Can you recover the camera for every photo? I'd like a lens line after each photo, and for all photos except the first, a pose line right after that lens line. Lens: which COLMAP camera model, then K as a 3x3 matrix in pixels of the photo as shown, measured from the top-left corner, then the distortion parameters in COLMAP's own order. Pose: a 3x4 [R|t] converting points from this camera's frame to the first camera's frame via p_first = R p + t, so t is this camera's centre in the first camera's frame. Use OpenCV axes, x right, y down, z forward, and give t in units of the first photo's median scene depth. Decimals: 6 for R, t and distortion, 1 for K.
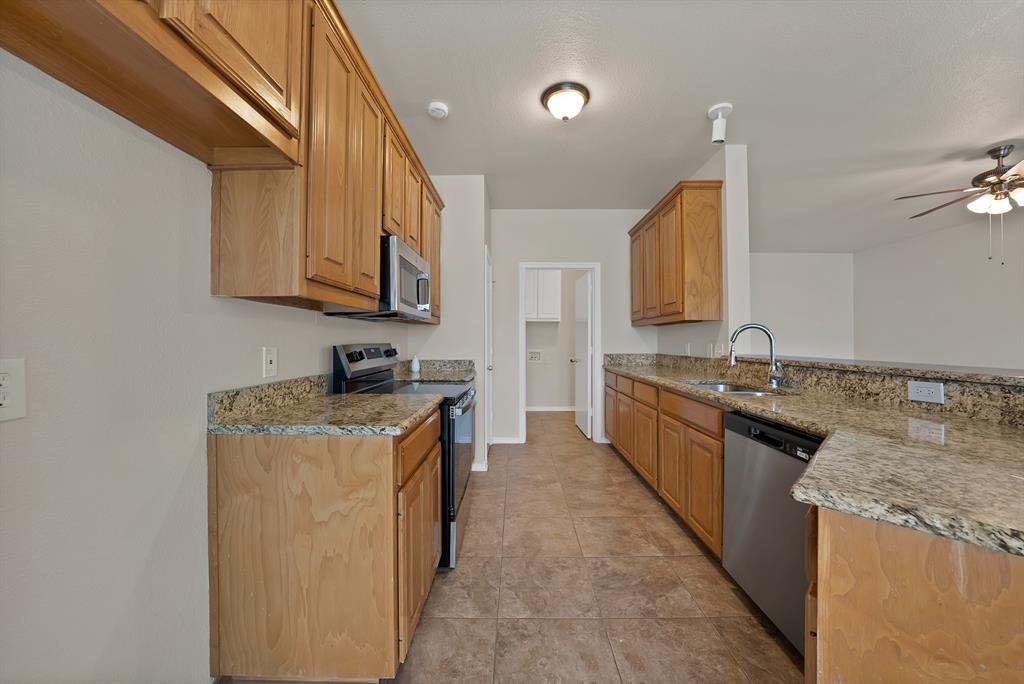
lens RADIAL K [[370.2, 0, 510.7], [0, 370.2, 337.5], [0, 0, 1]] dist [-0.028144, 0.005395]
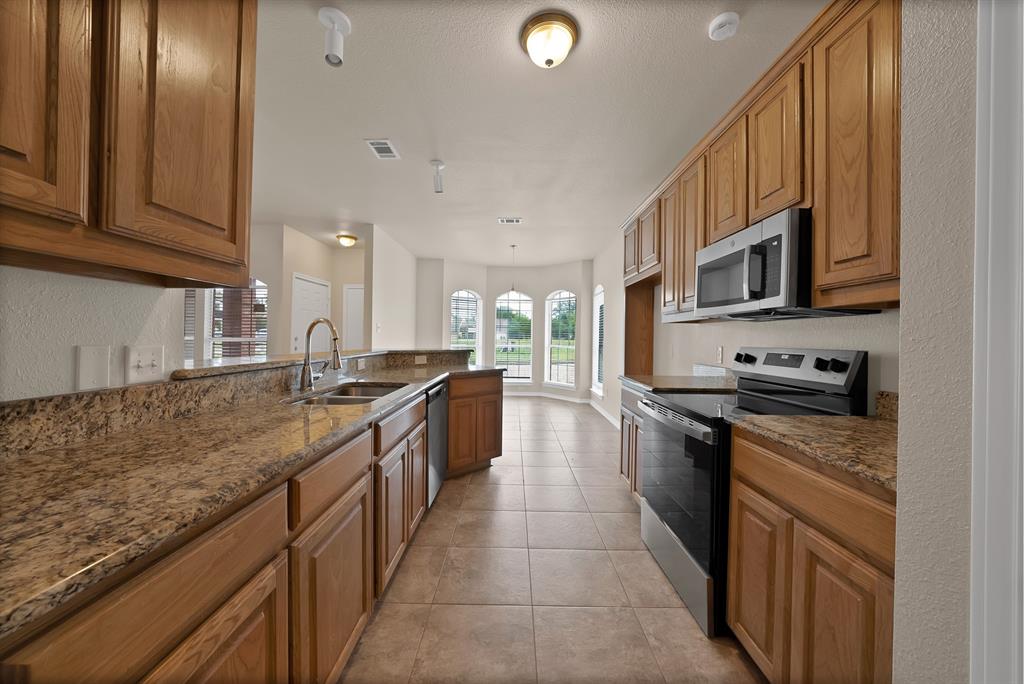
lens RADIAL K [[370.2, 0, 510.7], [0, 370.2, 337.5], [0, 0, 1]] dist [-0.028144, 0.005395]
pose [[-0.999846, -0.016216, -0.006660, 0.217476], [-0.016163, 0.999838, -0.007937, 0.006689], [0.006787, -0.007828, -0.999946, 1.700241]]
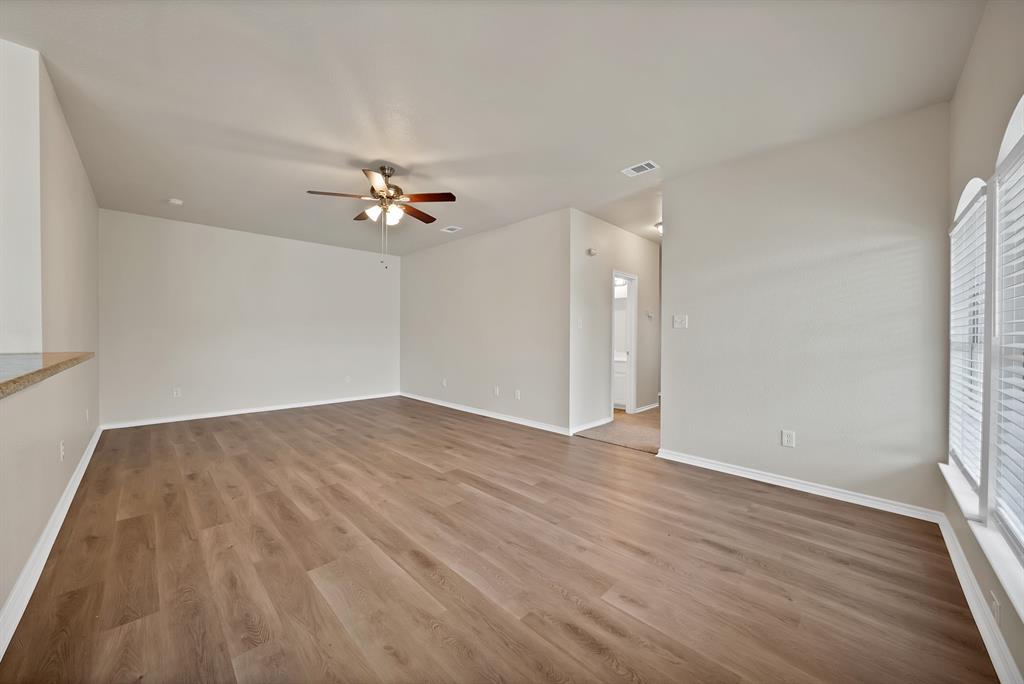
lens RADIAL K [[370.2, 0, 510.7], [0, 370.2, 337.5], [0, 0, 1]] dist [-0.028144, 0.005395]
pose [[0.697712, -0.005715, 0.716356, 0.896057], [-0.009723, 0.999801, 0.017446, -0.003316], [-0.716313, -0.019138, 0.697517, -0.155185]]
